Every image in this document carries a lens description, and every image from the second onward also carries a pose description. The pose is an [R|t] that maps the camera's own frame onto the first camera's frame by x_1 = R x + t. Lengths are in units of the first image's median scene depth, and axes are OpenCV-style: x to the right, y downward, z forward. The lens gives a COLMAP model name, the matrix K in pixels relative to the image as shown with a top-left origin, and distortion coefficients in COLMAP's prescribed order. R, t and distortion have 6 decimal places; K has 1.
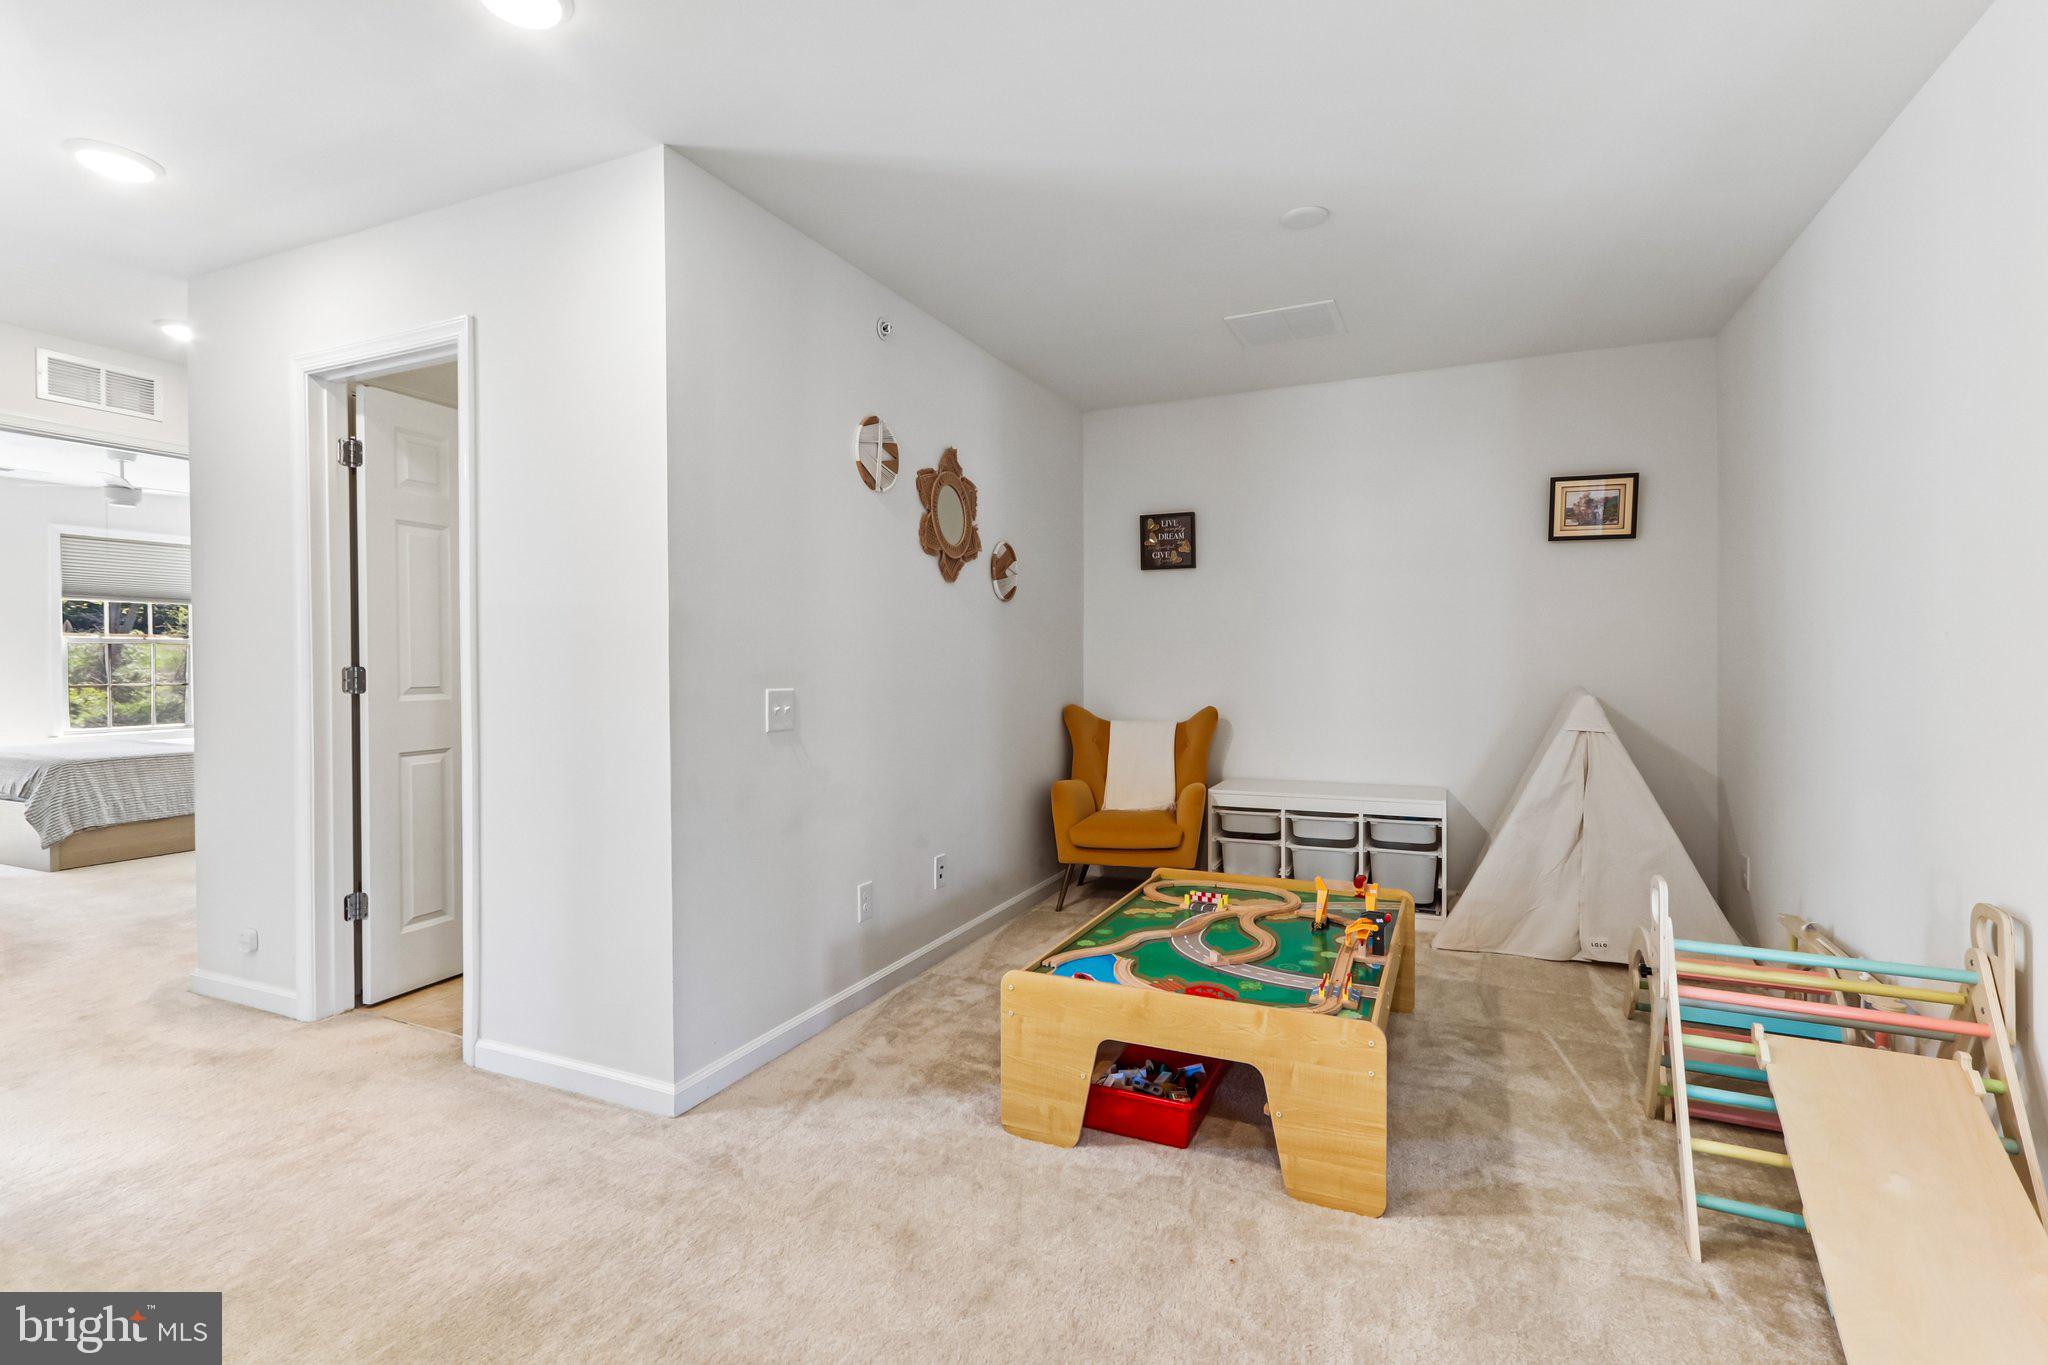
lens RADIAL K [[950.7, 0, 1013.1], [0, 950.7, 673.9], [0, 0, 1]] dist [-0.000249, 0.000160]
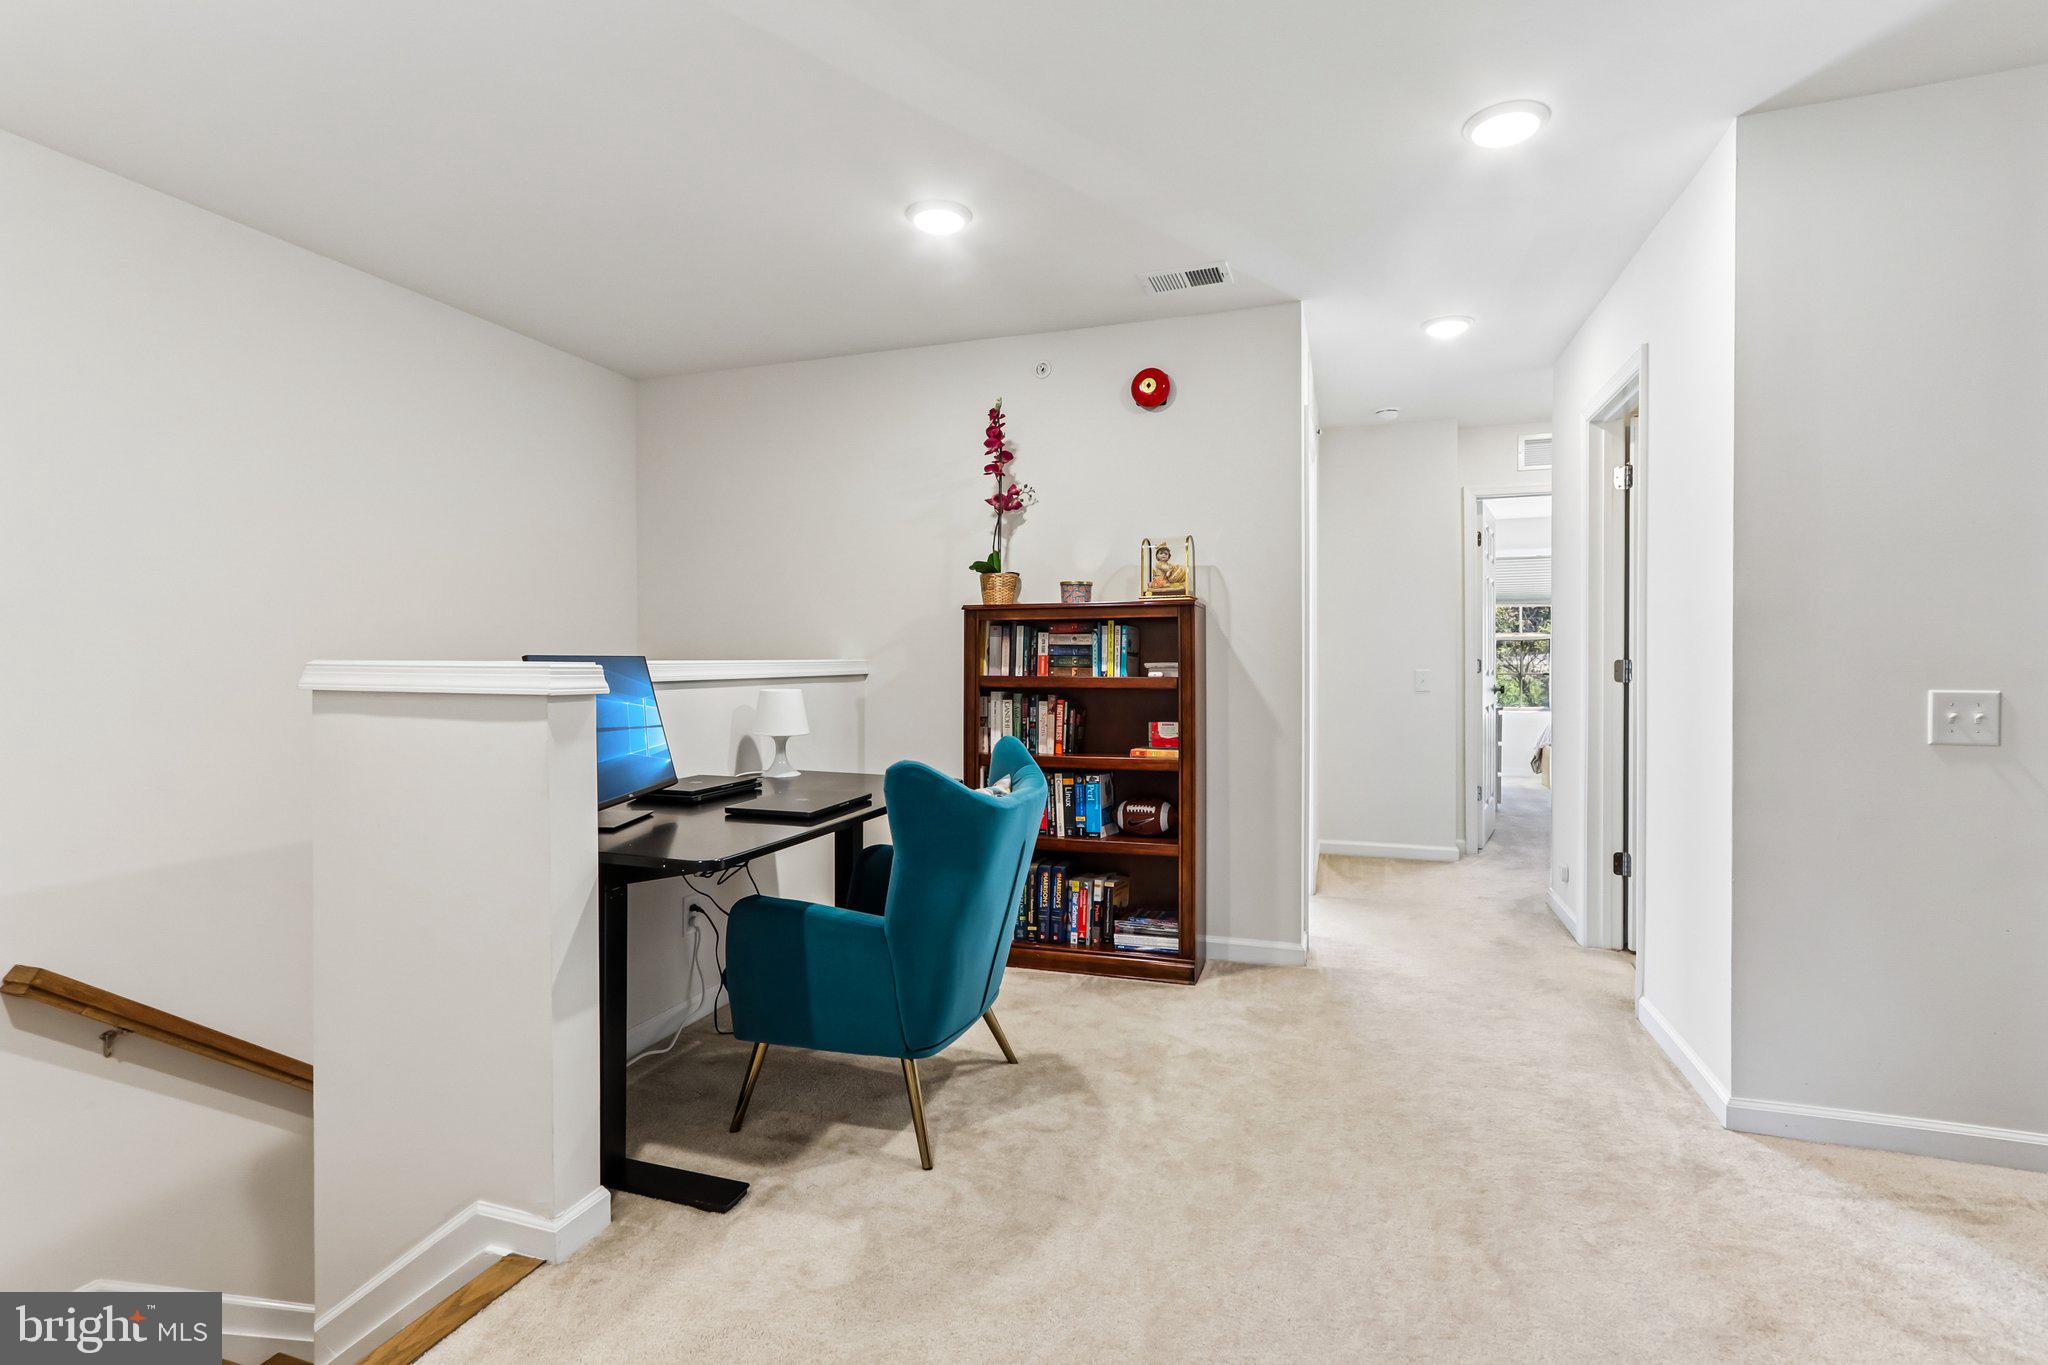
lens RADIAL K [[950.7, 0, 1013.1], [0, 950.7, 673.9], [0, 0, 1]] dist [-0.000249, 0.000160]
pose [[0.087492, 0.018017, -0.996002, 0.529487], [-0.004038, 0.999835, 0.017731, -0.009602], [0.996157, 0.002470, 0.087550, 0.190812]]
